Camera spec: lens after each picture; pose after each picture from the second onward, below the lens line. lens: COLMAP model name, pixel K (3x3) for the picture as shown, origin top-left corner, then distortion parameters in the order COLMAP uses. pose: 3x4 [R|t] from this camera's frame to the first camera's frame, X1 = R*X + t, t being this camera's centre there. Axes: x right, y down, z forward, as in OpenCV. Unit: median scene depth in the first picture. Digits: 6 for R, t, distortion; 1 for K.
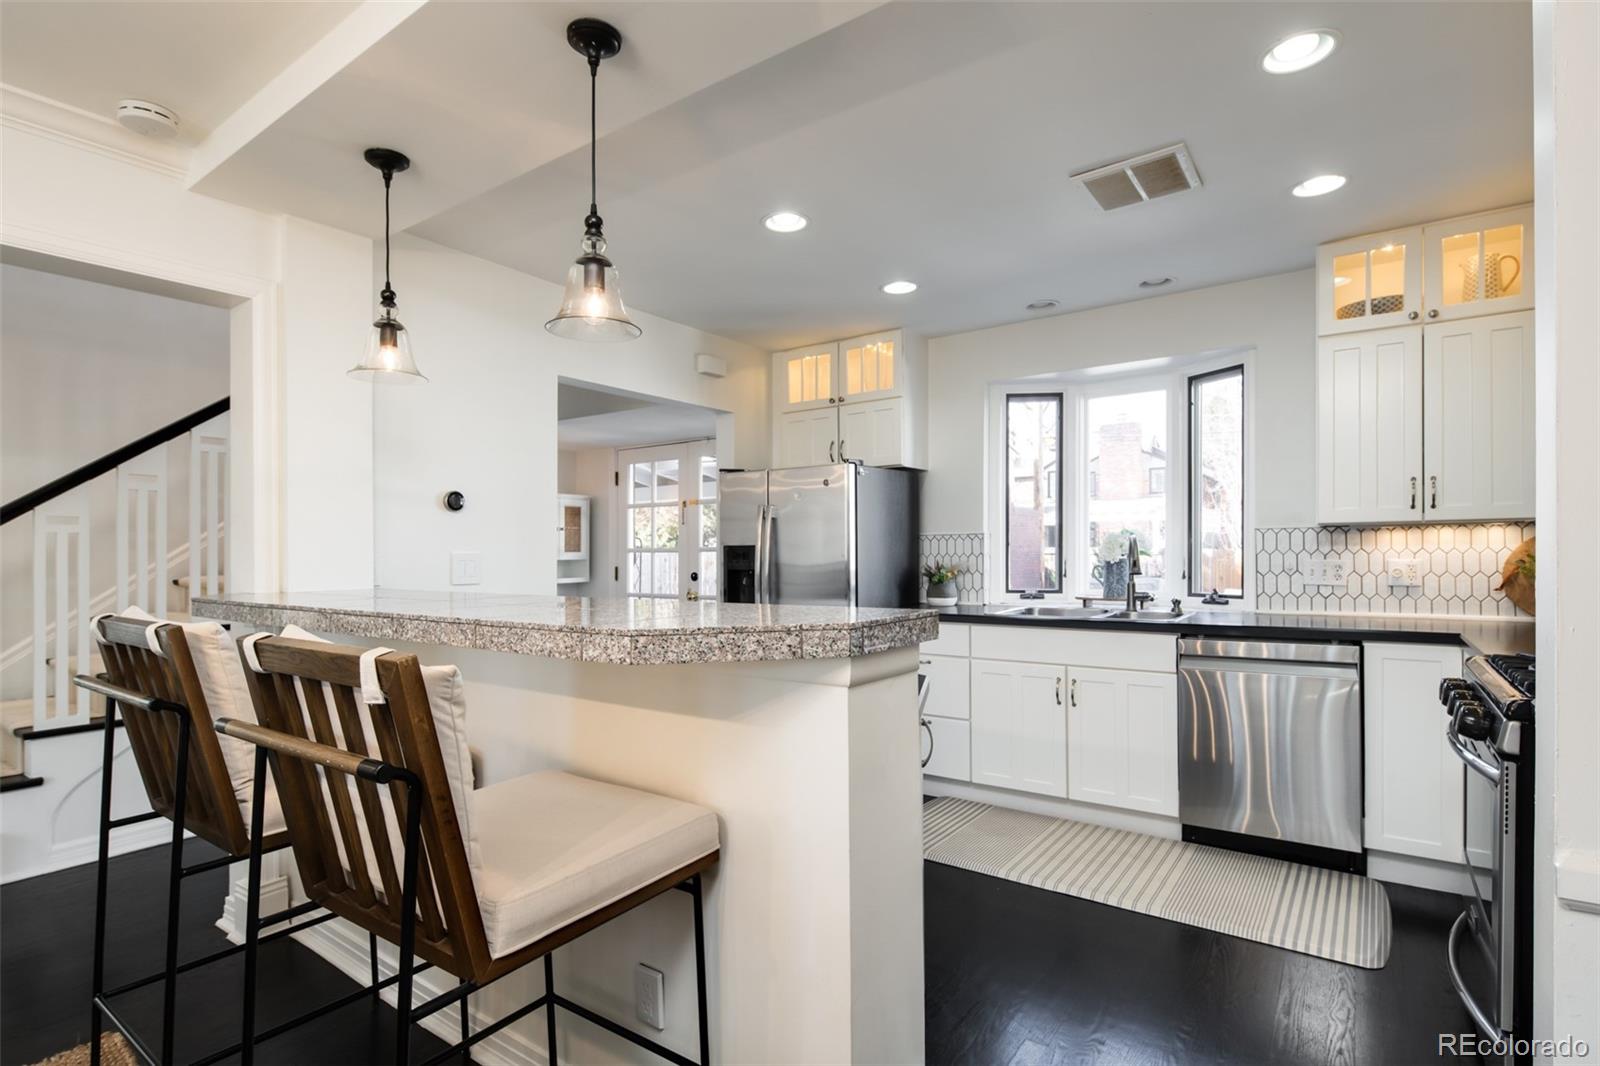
lens RADIAL K [[788.1, 0, 799.6], [0, 788.1, 550.2], [0, 0, 1]] dist [-0.000738, -0.000409]
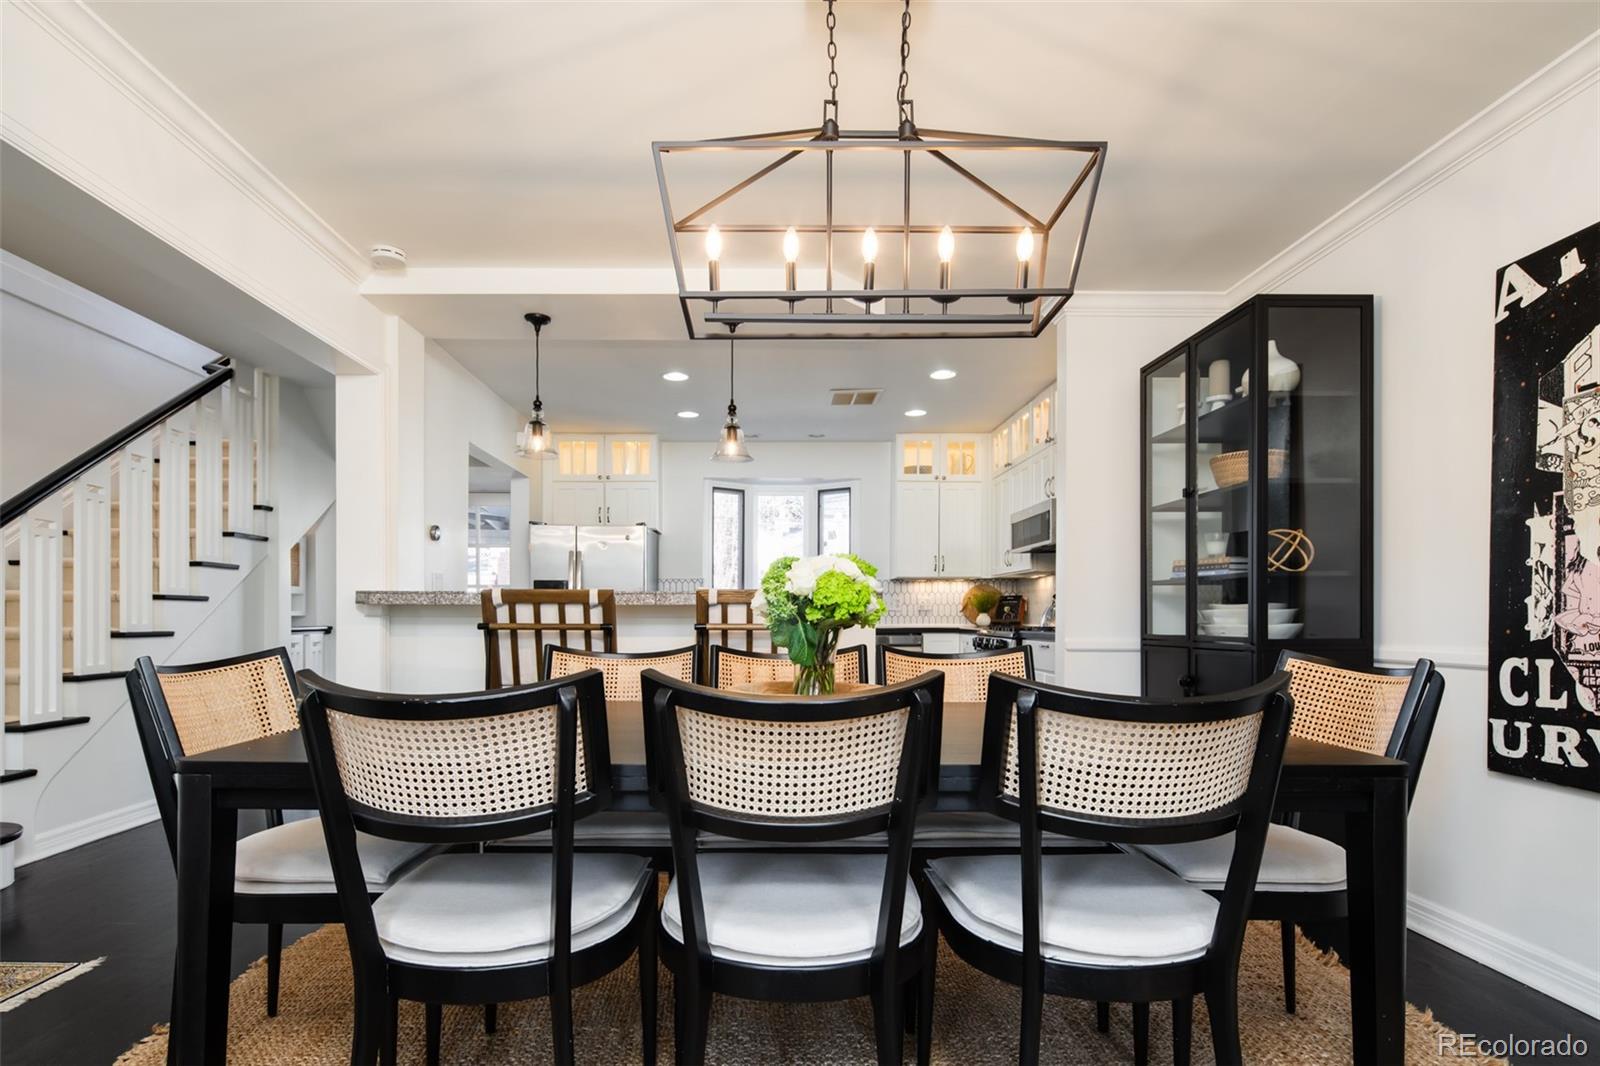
lens RADIAL K [[795.4, 0, 800.6], [0, 795.4, 640.0], [0, 0, 1]] dist [-0.000873, -0.000329]
pose [[0.791078, -0.008019, 0.611663, -0.579917], [-0.007738, 0.999703, 0.023114, 0.061633], [-0.611666, -0.023018, 0.790781, -0.328112]]
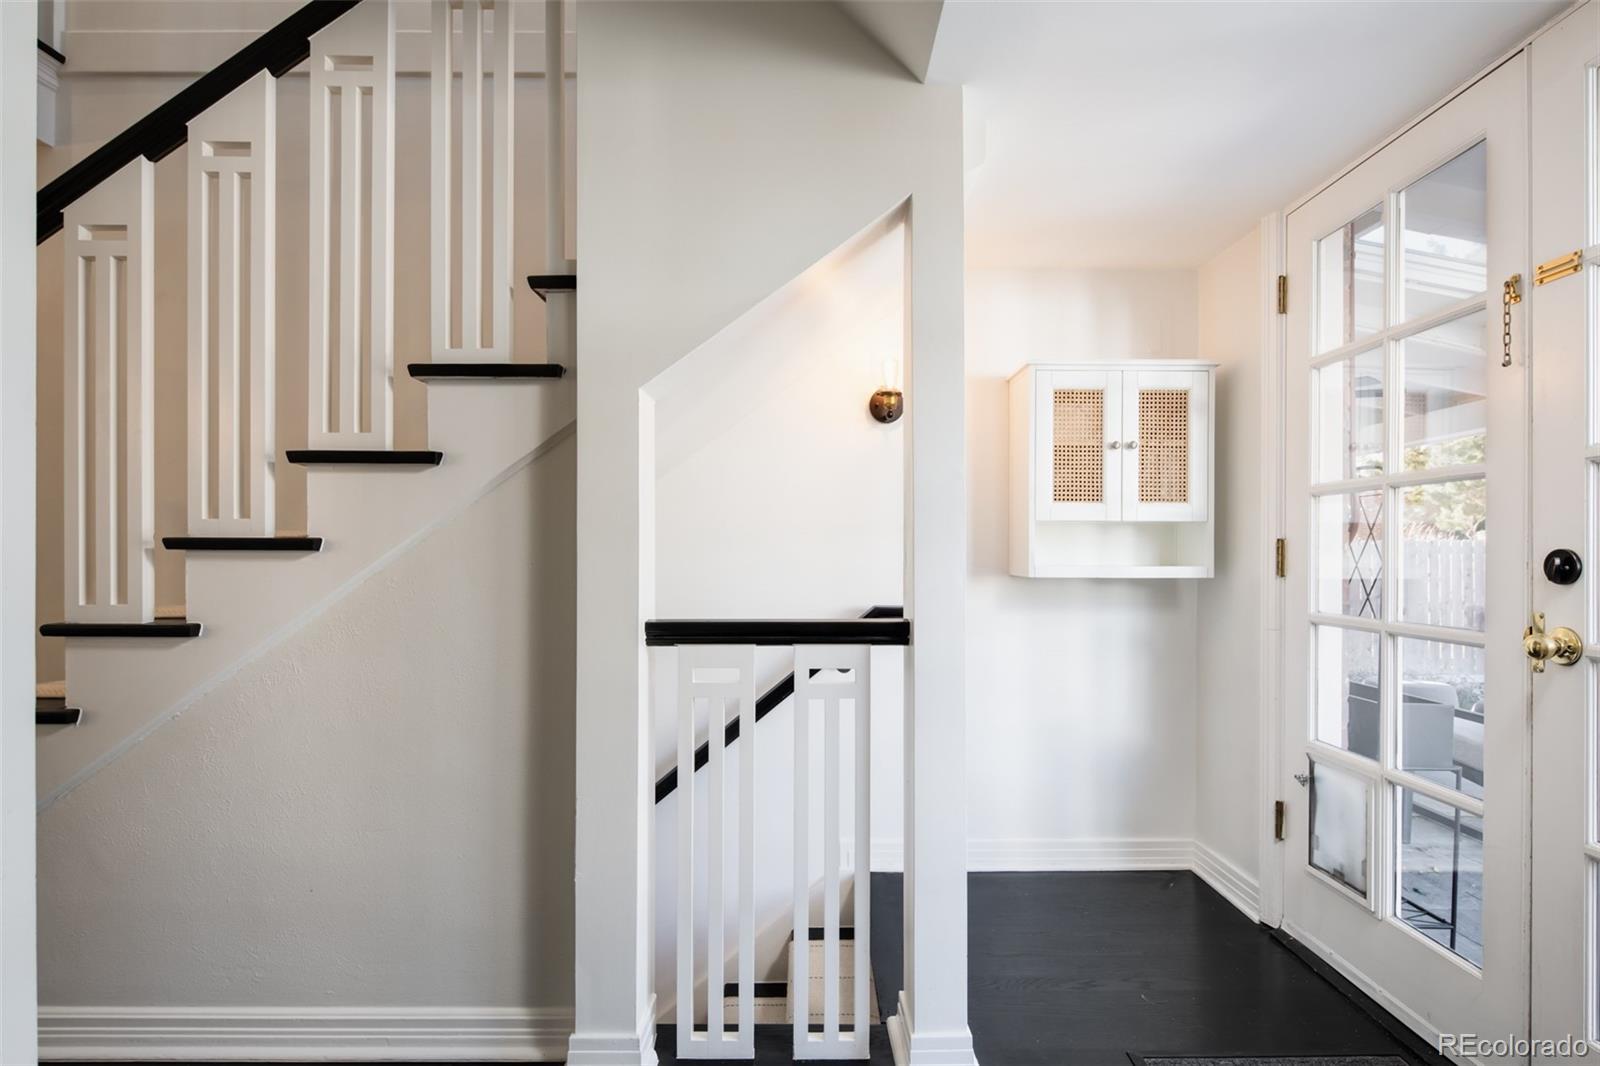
lens RADIAL K [[788.1, 0, 799.6], [0, 788.1, 550.2], [0, 0, 1]] dist [-0.000738, -0.000409]
pose [[0.584147, 0.005739, -0.811628, -0.100518], [-0.004522, 0.999982, 0.003817, 0.038759], [0.811635, 0.001440, 0.584162, 0.907456]]
